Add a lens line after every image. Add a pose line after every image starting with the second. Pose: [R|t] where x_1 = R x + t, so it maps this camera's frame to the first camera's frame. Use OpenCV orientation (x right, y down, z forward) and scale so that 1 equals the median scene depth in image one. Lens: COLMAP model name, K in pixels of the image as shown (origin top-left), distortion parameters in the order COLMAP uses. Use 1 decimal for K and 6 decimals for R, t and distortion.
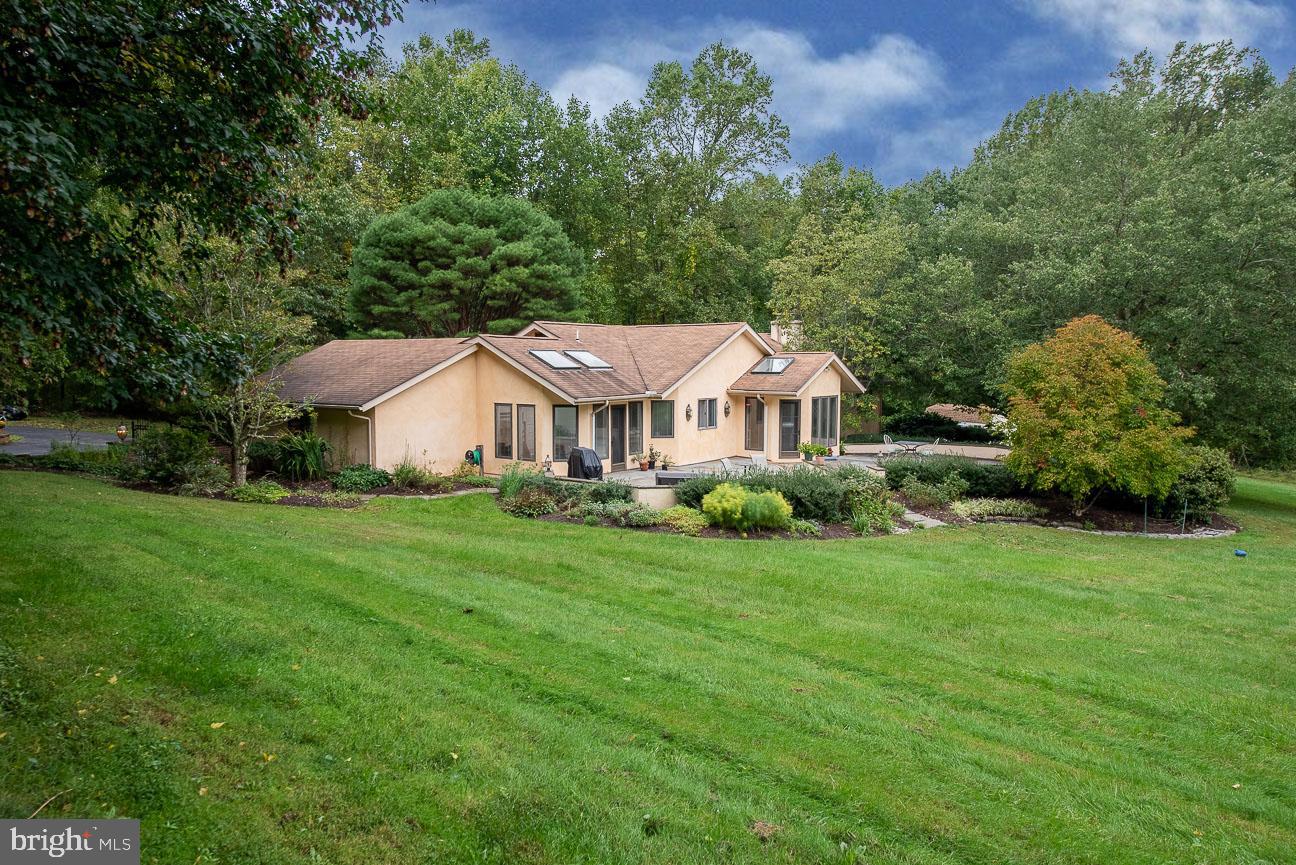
lens RADIAL K [[881.0, 0, 645.8], [0, 881.0, 431.7], [0, 0, 1]] dist [0.006633, -0.003227]
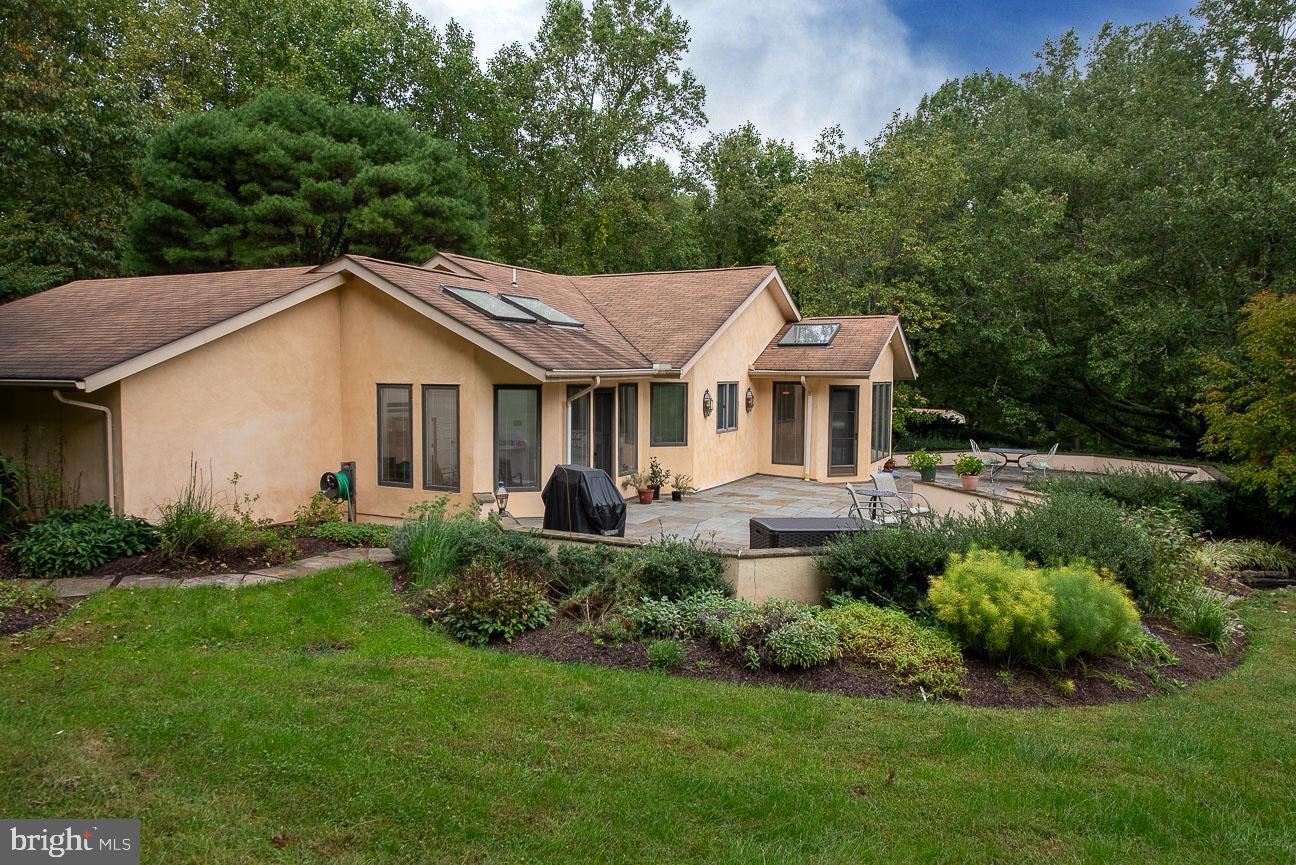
lens RADIAL K [[881.0, 0, 651.3], [0, 881.0, 432.8], [0, 0, 1]] dist [0.006633, -0.003227]
pose [[0.986101, -0.005926, 0.166040, -0.091019], [0.007664, 0.999922, -0.009828, 0.003899], [-0.165969, 0.010964, 0.986070, 0.418839]]
